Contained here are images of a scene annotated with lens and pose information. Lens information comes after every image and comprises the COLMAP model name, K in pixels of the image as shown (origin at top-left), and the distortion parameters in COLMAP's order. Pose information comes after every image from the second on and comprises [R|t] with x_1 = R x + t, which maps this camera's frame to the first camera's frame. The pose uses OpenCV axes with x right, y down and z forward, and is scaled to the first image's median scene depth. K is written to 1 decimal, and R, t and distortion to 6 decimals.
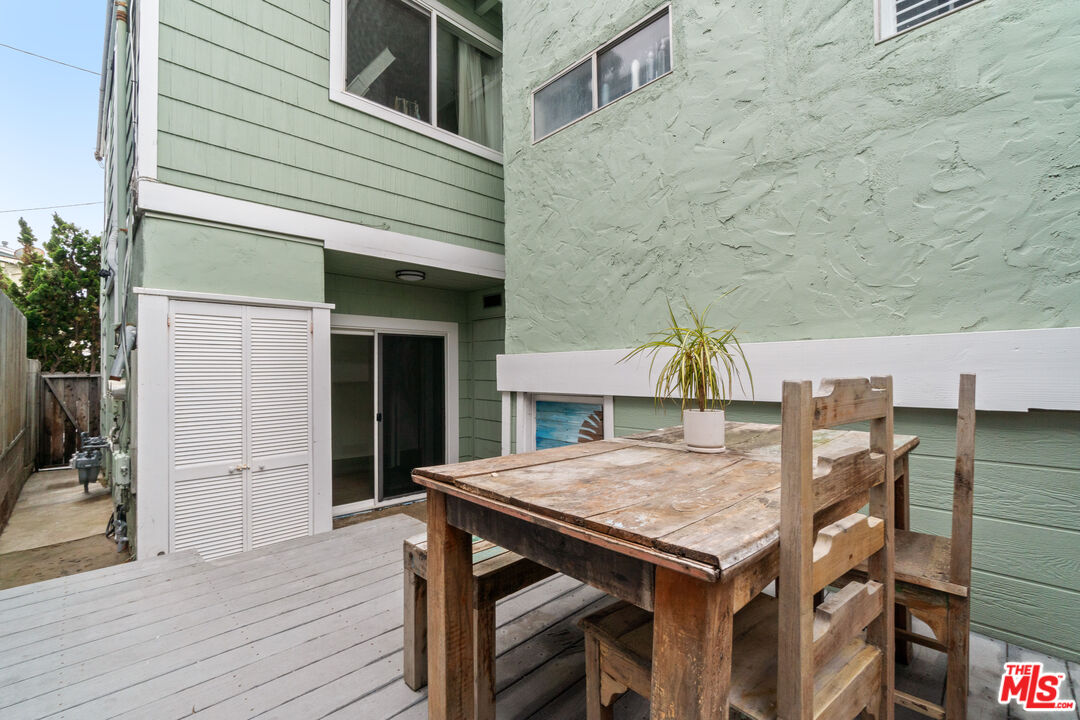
lens RADIAL K [[466.6, 0, 535.1], [0, 466.6, 353.6], [0, 0, 1]] dist [-0.000319, 0.000183]
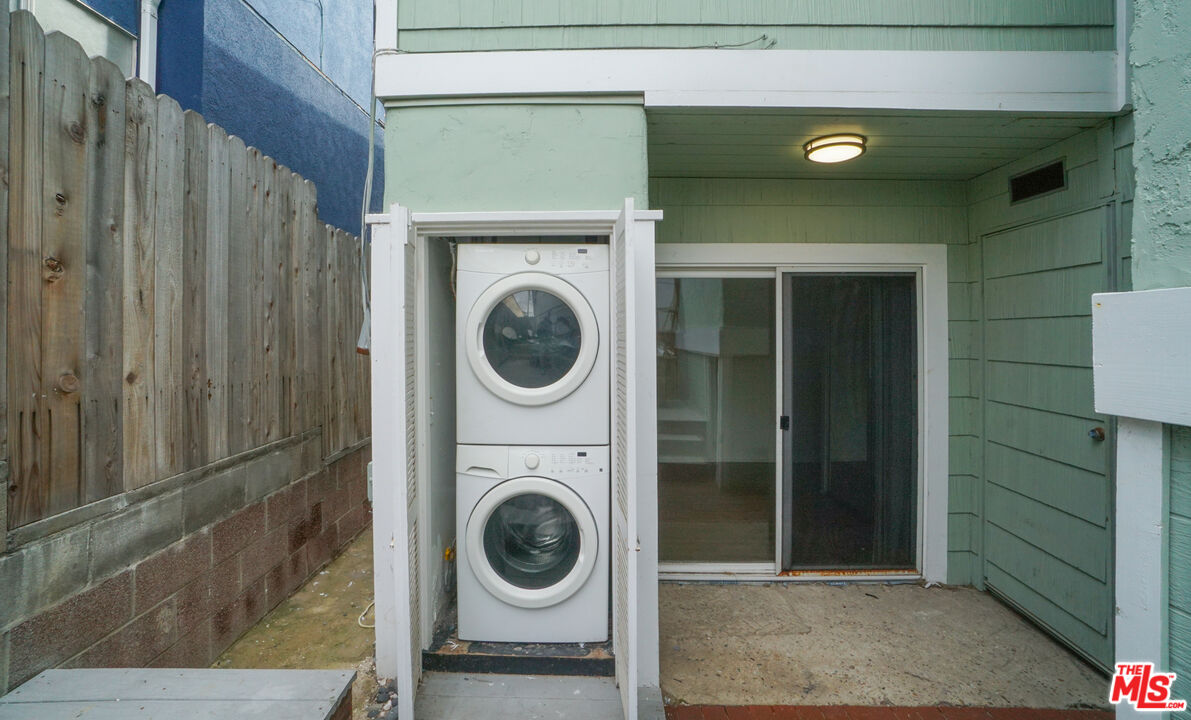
lens RADIAL K [[505.7, 0, 597.0], [0, 505.7, 331.9], [0, 0, 1]] dist [-0.051465, 0.000022]
pose [[0.710879, 0.002364, -0.703311, -0.089746], [0.018934, 0.999568, 0.022498, 0.011918], [0.703060, -0.029309, 0.710527, 0.526943]]
